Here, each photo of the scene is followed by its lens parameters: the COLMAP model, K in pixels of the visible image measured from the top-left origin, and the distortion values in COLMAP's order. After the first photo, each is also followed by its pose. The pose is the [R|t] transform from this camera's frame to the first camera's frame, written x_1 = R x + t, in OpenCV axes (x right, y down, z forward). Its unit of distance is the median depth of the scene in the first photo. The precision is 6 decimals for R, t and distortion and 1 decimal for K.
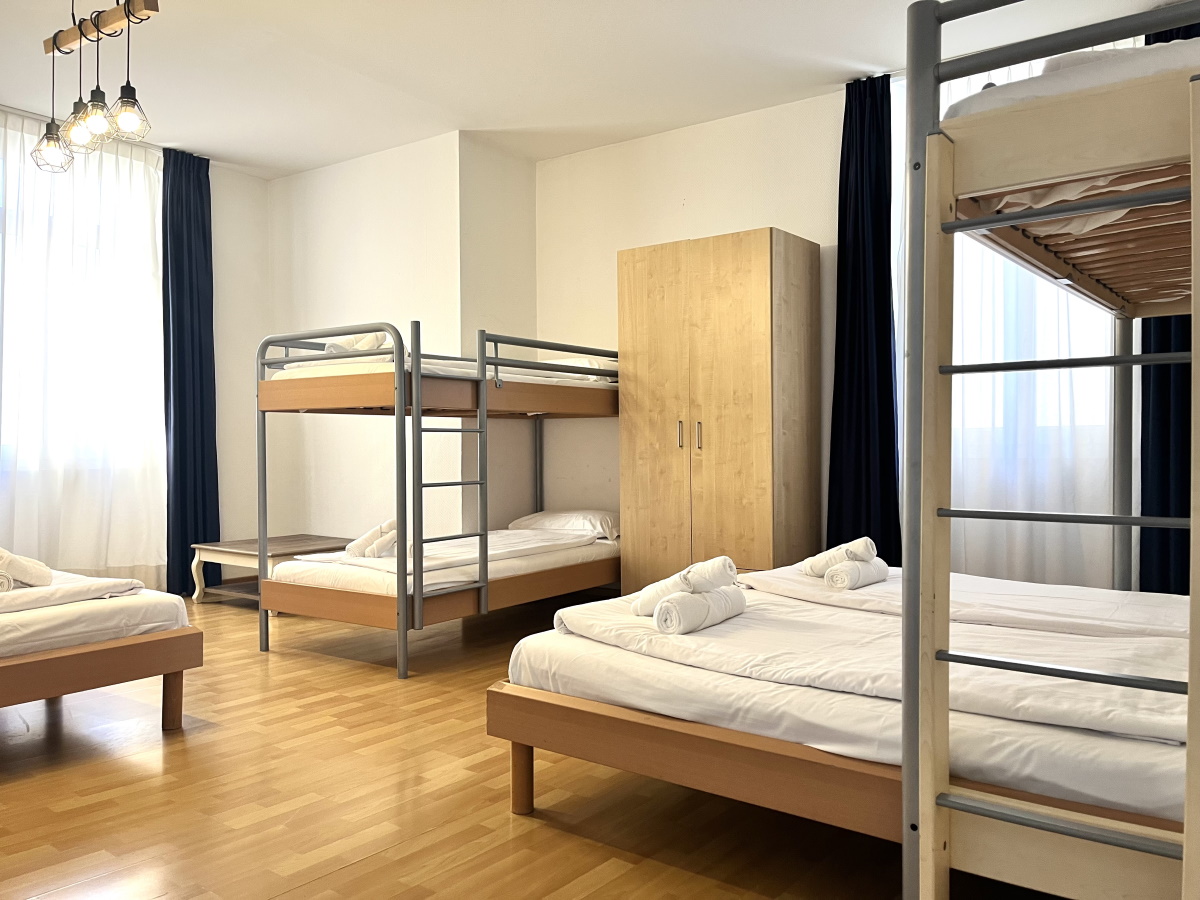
lens RADIAL K [[943.7, 0, 609.2], [0, 943.7, 450.9], [0, 0, 1]] dist [0.058515, -0.024906]
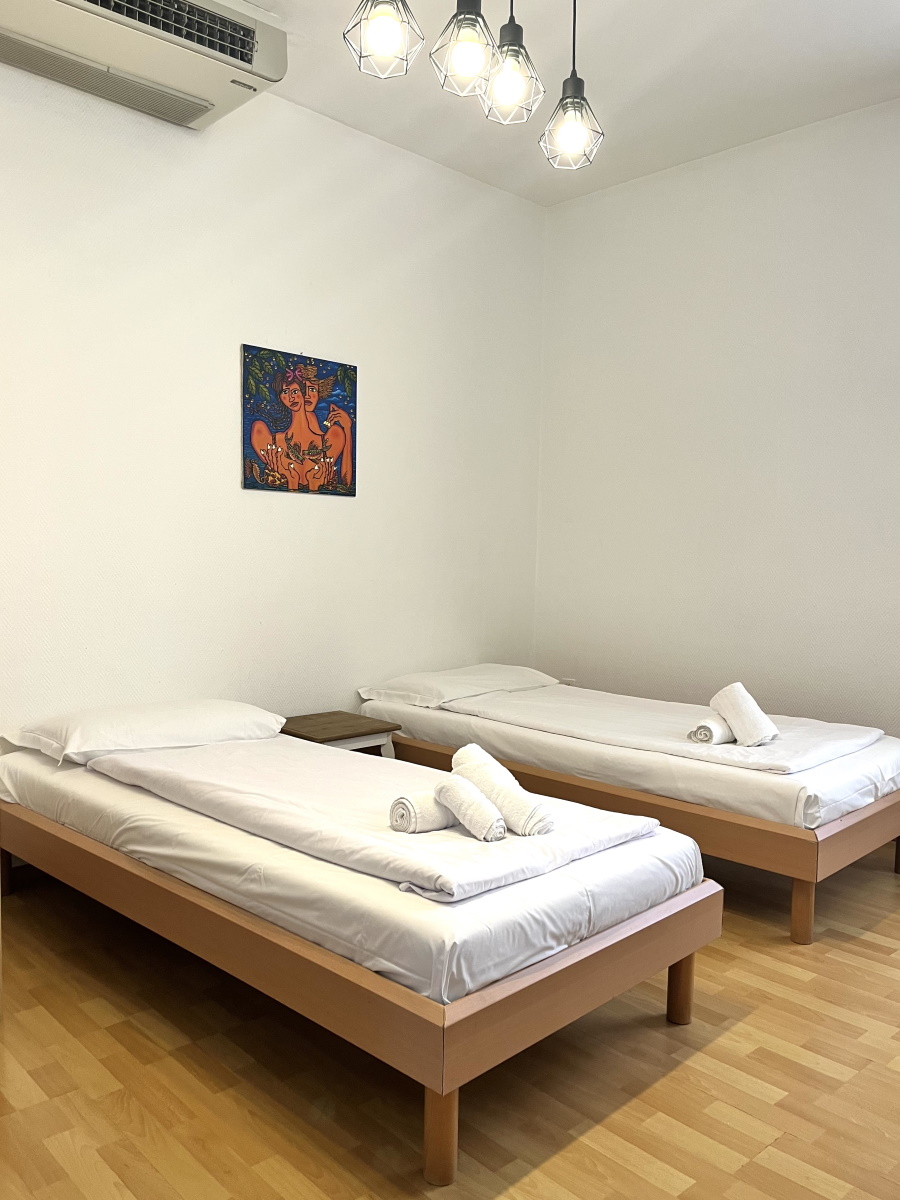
lens RADIAL K [[943.7, 0, 445.0], [0, 943.7, 604.1], [0, 0, 1]] dist [0.058515, -0.024906]
pose [[-0.154508, 0.057564, -0.986313, 0.025145], [-0.016151, 0.998021, 0.060777, -0.033662], [0.987860, 0.025320, -0.153273, 0.629826]]
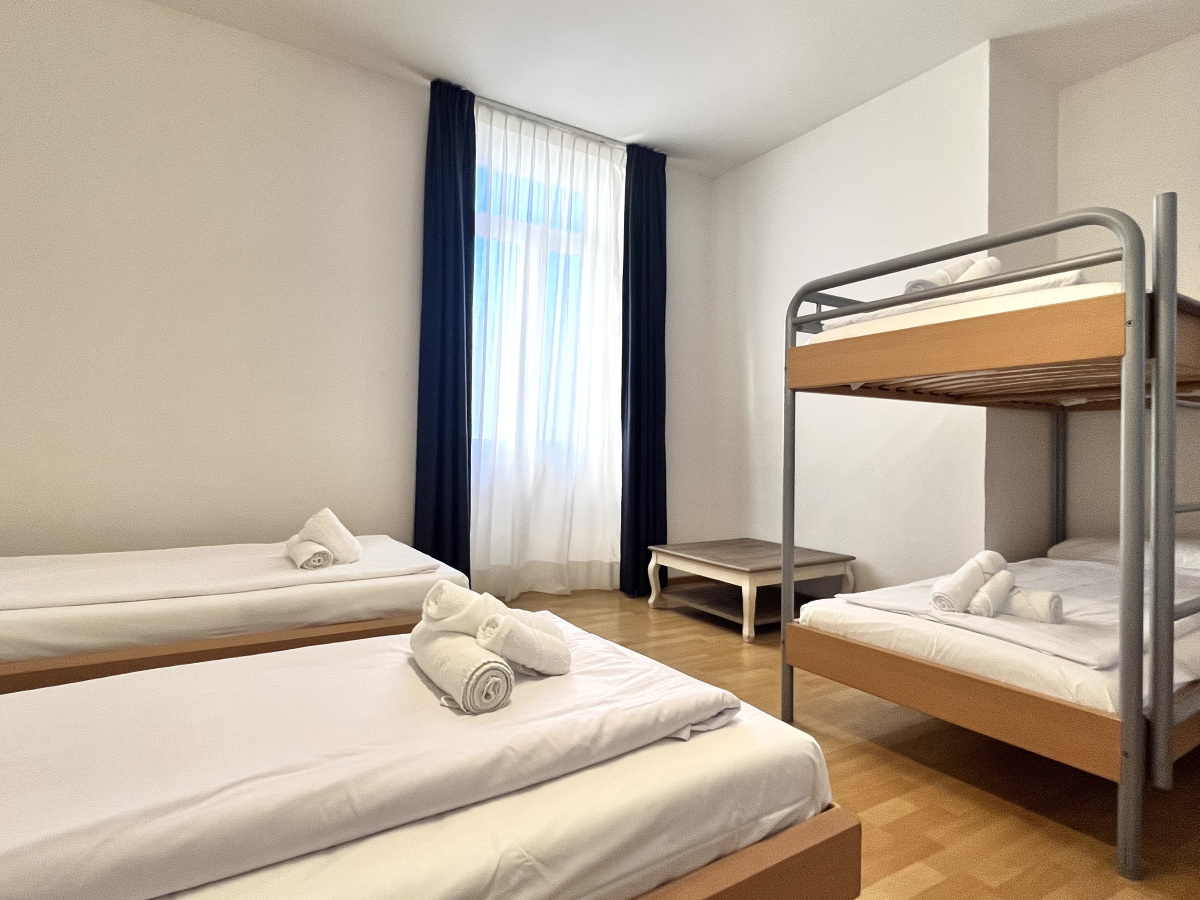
lens RADIAL K [[633.0, 0, 591.3], [0, 633.0, 445.2], [0, 0, 1]] dist [-0.001586, -0.000259]
pose [[0.927138, 0.010396, -0.374575, -0.255767], [-0.017769, 0.999710, -0.016234, 0.008735], [0.374298, 0.021707, 0.927054, 0.391049]]
